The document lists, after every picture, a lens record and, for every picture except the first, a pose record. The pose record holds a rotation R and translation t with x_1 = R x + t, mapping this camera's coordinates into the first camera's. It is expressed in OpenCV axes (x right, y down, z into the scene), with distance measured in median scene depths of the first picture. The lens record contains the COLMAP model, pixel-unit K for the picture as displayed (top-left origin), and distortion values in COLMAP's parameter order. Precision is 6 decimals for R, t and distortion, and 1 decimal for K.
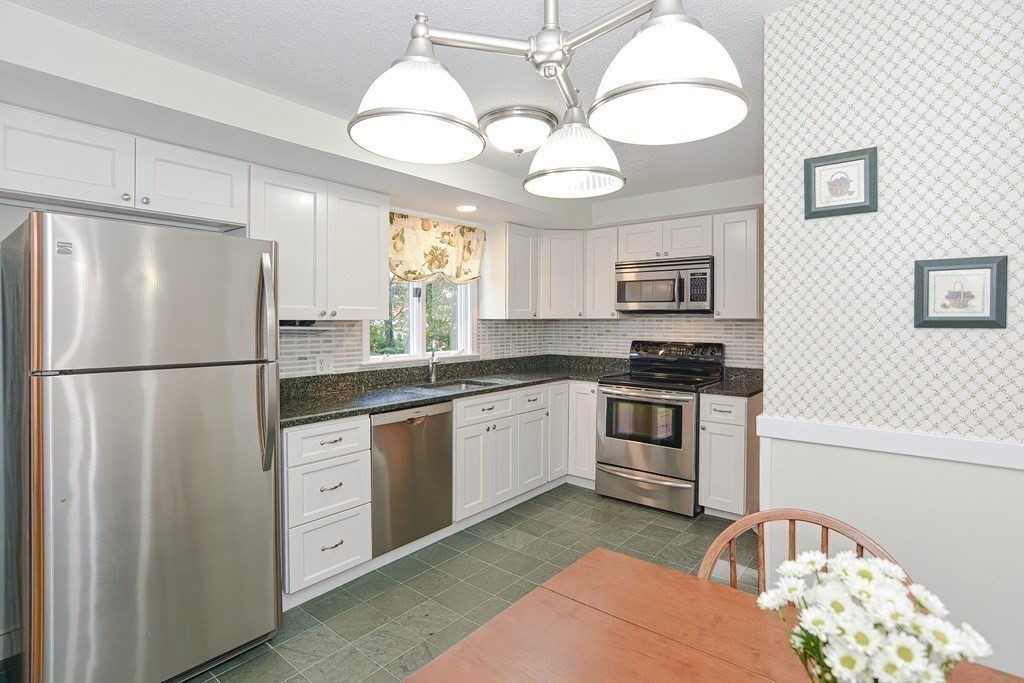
lens RADIAL K [[500.5, 0, 500.1], [0, 500.5, 323.0], [0, 0, 1]] dist [-0.019291, 0.007380]
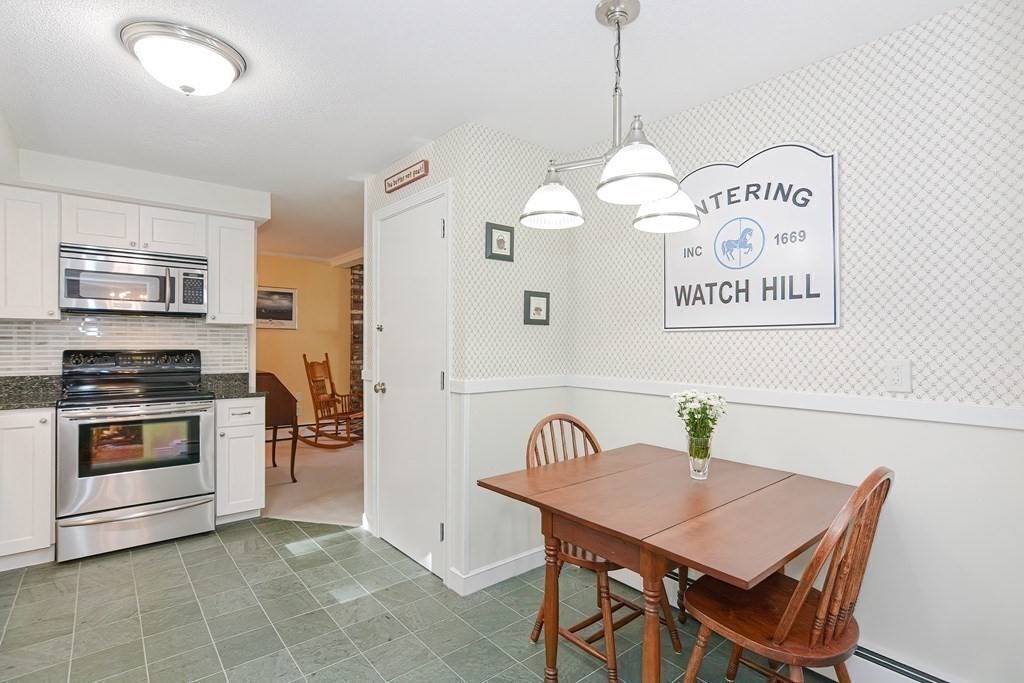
lens RADIAL K [[500.5, 0, 518.8], [0, 500.5, 342.0], [0, 0, 1]] dist [-0.019291, 0.007380]
pose [[0.174789, 0.001500, 0.984605, -0.398347], [0.001892, 0.999996, -0.001859, 0.029450], [-0.984604, 0.002188, 0.174786, 0.235827]]
